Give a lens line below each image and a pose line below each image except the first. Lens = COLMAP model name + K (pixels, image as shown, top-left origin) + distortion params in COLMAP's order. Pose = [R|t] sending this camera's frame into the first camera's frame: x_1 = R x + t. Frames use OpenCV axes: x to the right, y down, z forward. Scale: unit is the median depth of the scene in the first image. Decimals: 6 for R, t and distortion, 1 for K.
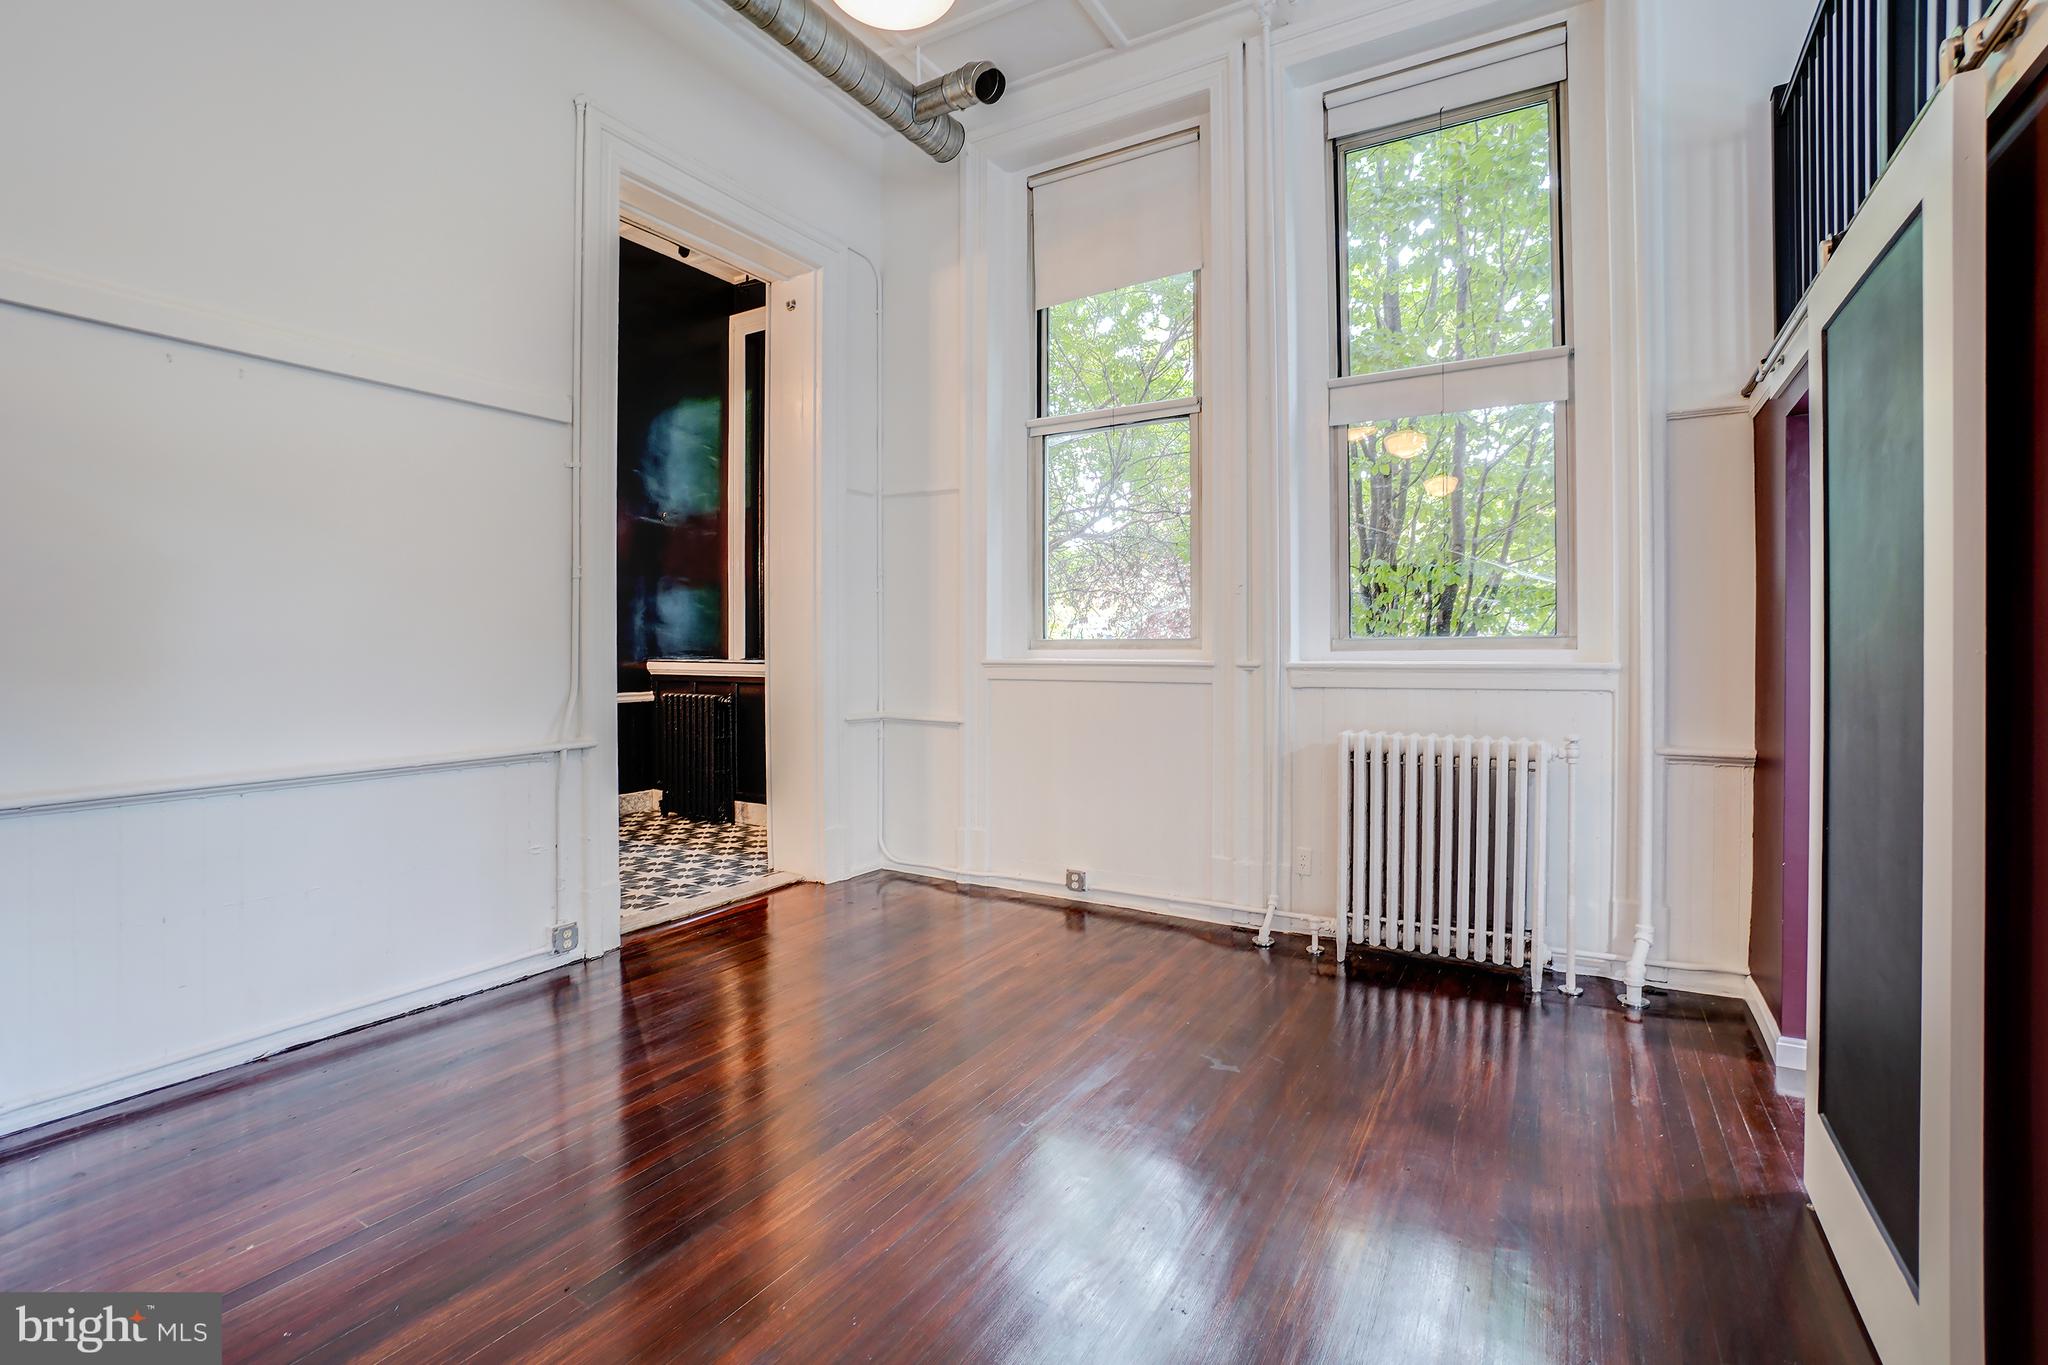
lens RADIAL K [[908.2, 0, 1011.8], [0, 908.2, 662.9], [0, 0, 1]] dist [-0.079292, 0.025743]
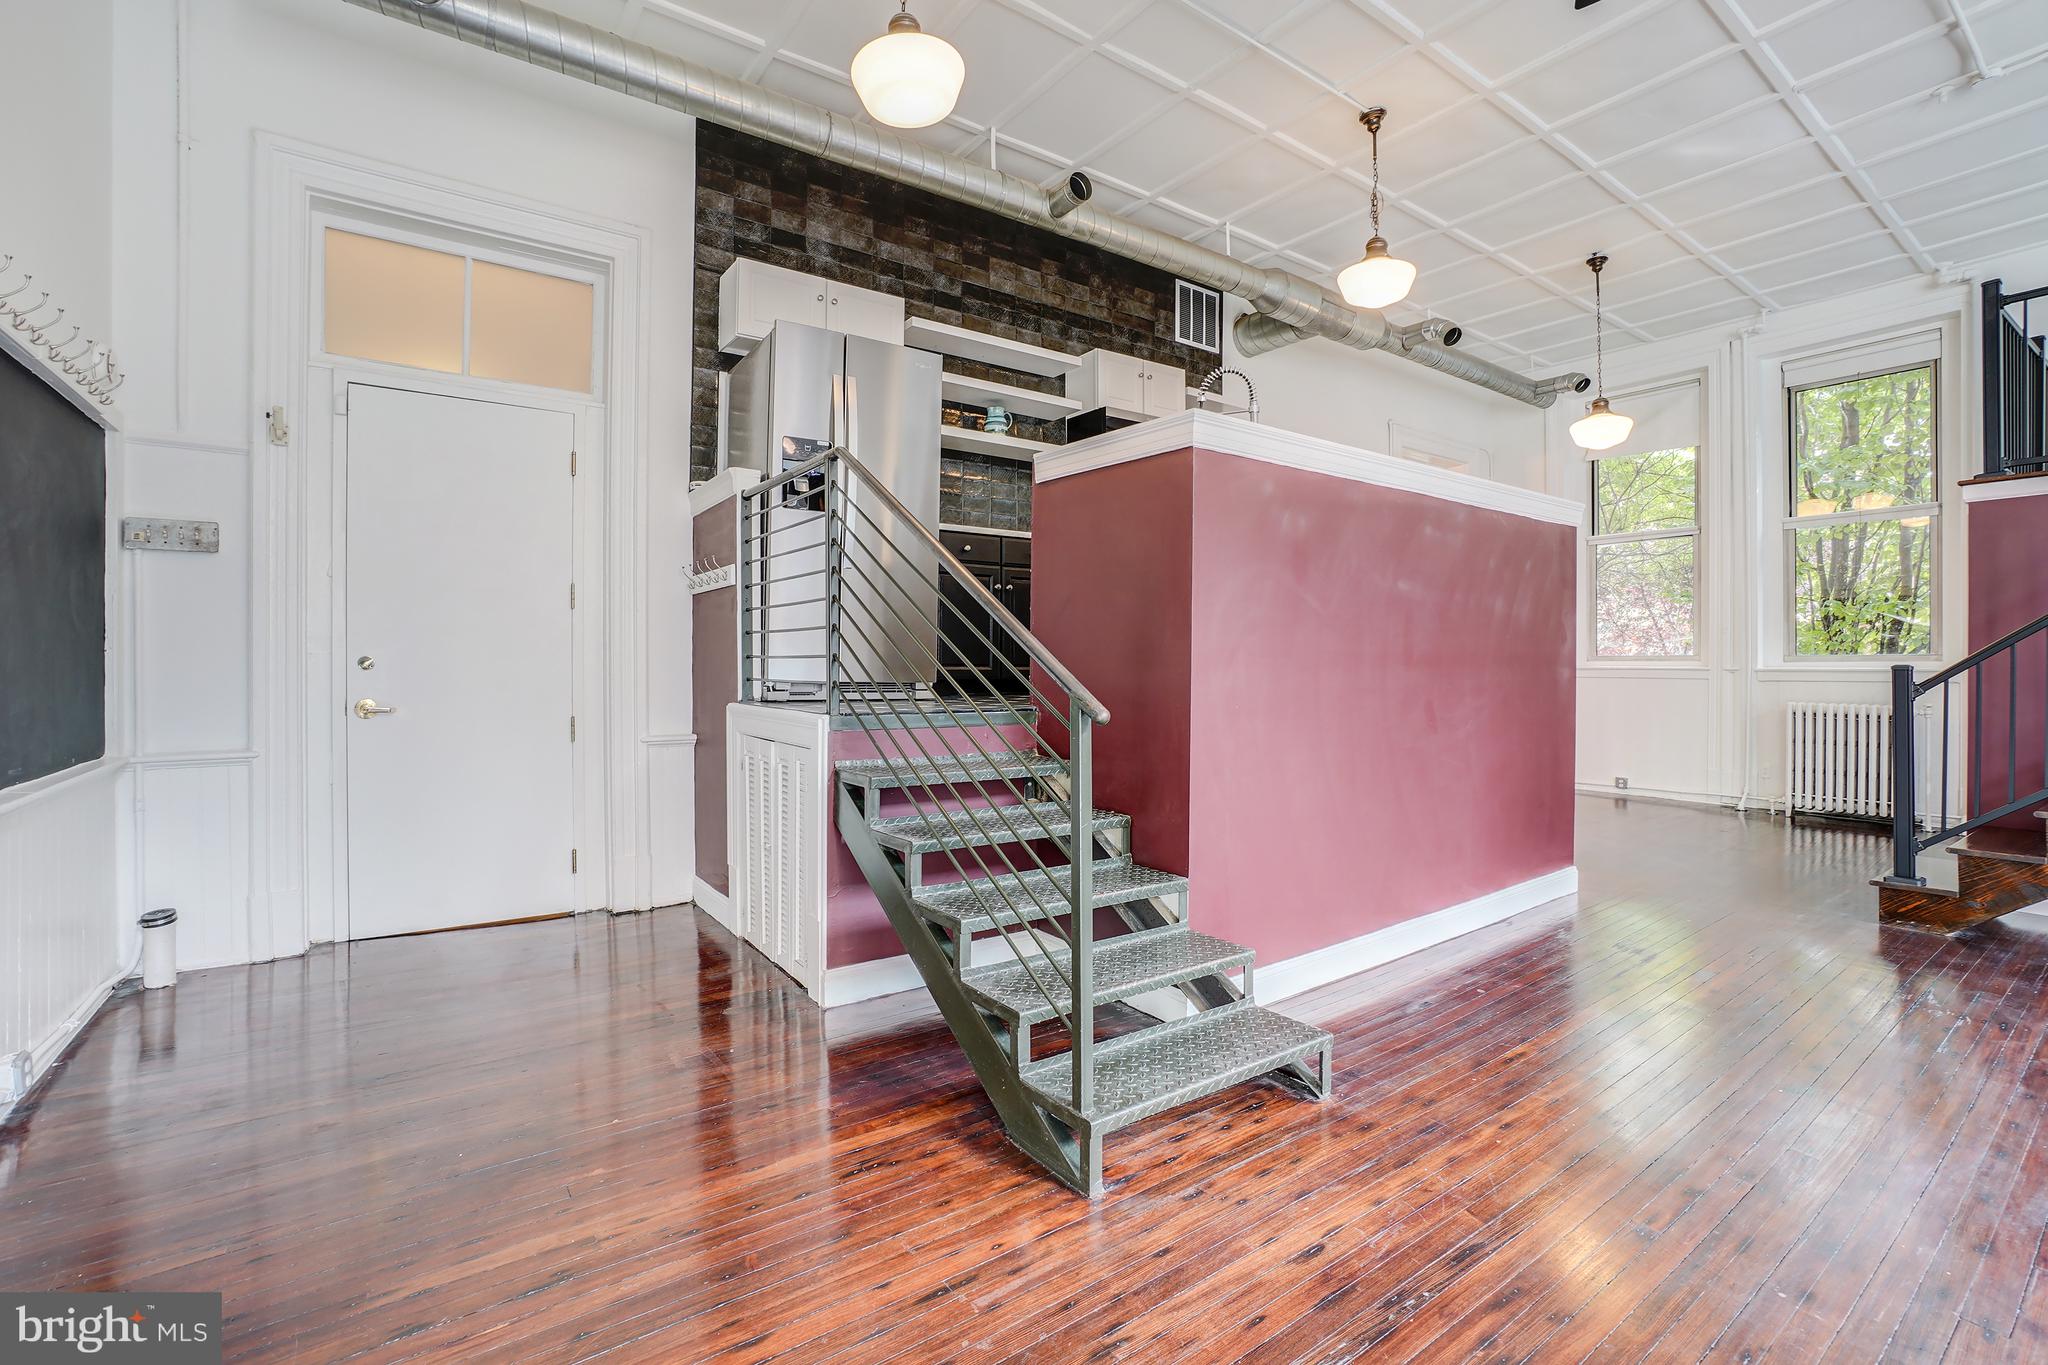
lens RADIAL K [[892.5, 0, 981.0], [0, 892.5, 670.3], [0, 0, 1]] dist [-0.090031, 0.025315]
pose [[0.901796, 0.006297, -0.432116, -0.420006], [-0.008115, 0.999964, -0.002362, 0.022460], [0.432085, 0.005636, 0.901815, -1.362831]]
